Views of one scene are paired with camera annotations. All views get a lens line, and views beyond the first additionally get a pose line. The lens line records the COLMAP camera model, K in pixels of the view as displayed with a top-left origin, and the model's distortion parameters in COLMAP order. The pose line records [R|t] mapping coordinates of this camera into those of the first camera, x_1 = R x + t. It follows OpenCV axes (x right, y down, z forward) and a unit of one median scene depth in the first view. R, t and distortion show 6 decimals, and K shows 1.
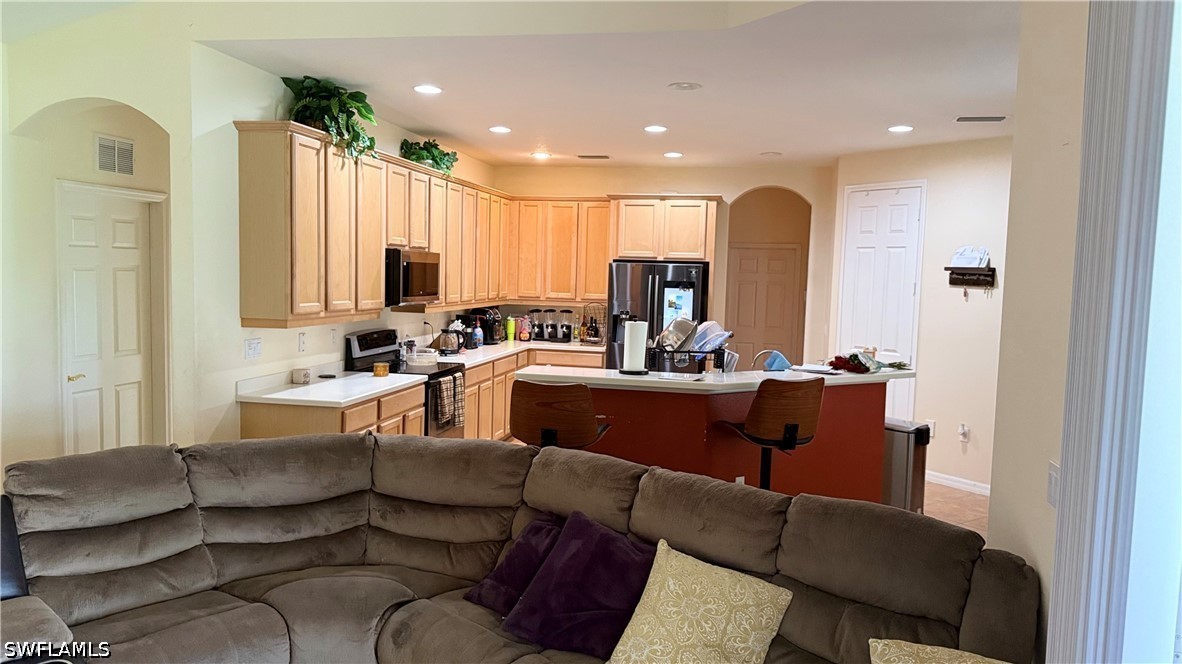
lens RADIAL K [[835.3, 0, 593.5], [0, 835.3, 338.1], [0, 0, 1]] dist [0.087437, -0.001376]
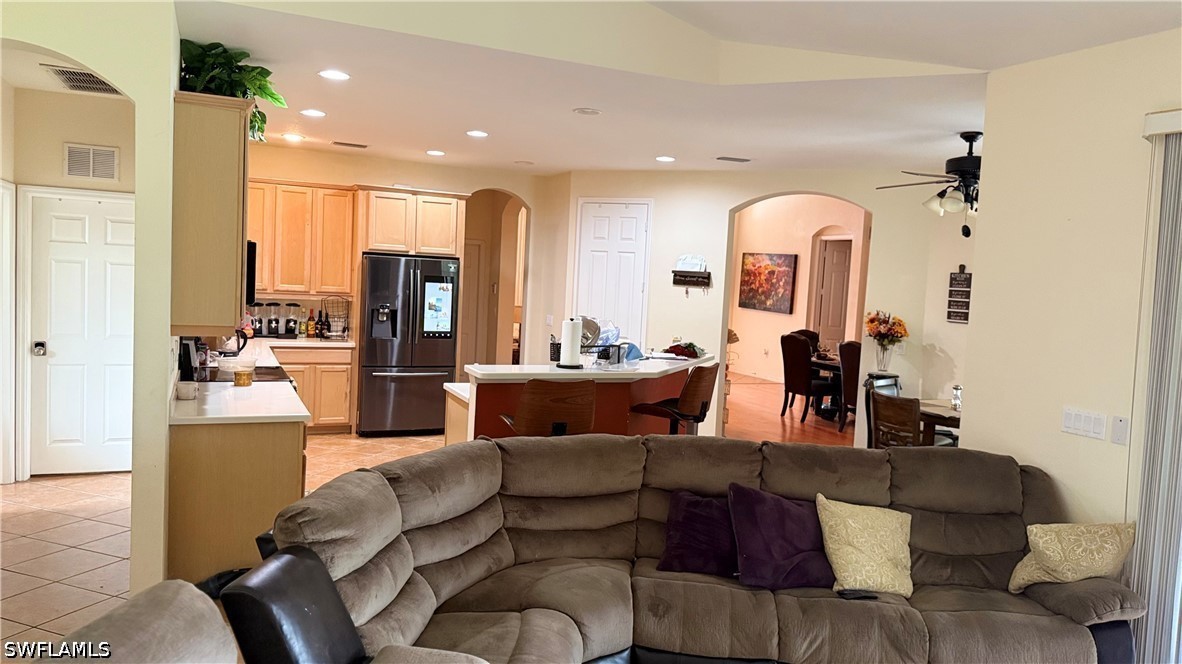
lens RADIAL K [[835.3, 0, 593.5], [0, 835.3, 338.1], [0, 0, 1]] dist [0.087437, -0.001376]
pose [[0.810285, -0.030129, 0.585261, -0.363310], [0.018528, 0.999495, 0.025802, -0.015441], [-0.585743, -0.010064, 0.810434, 0.054290]]
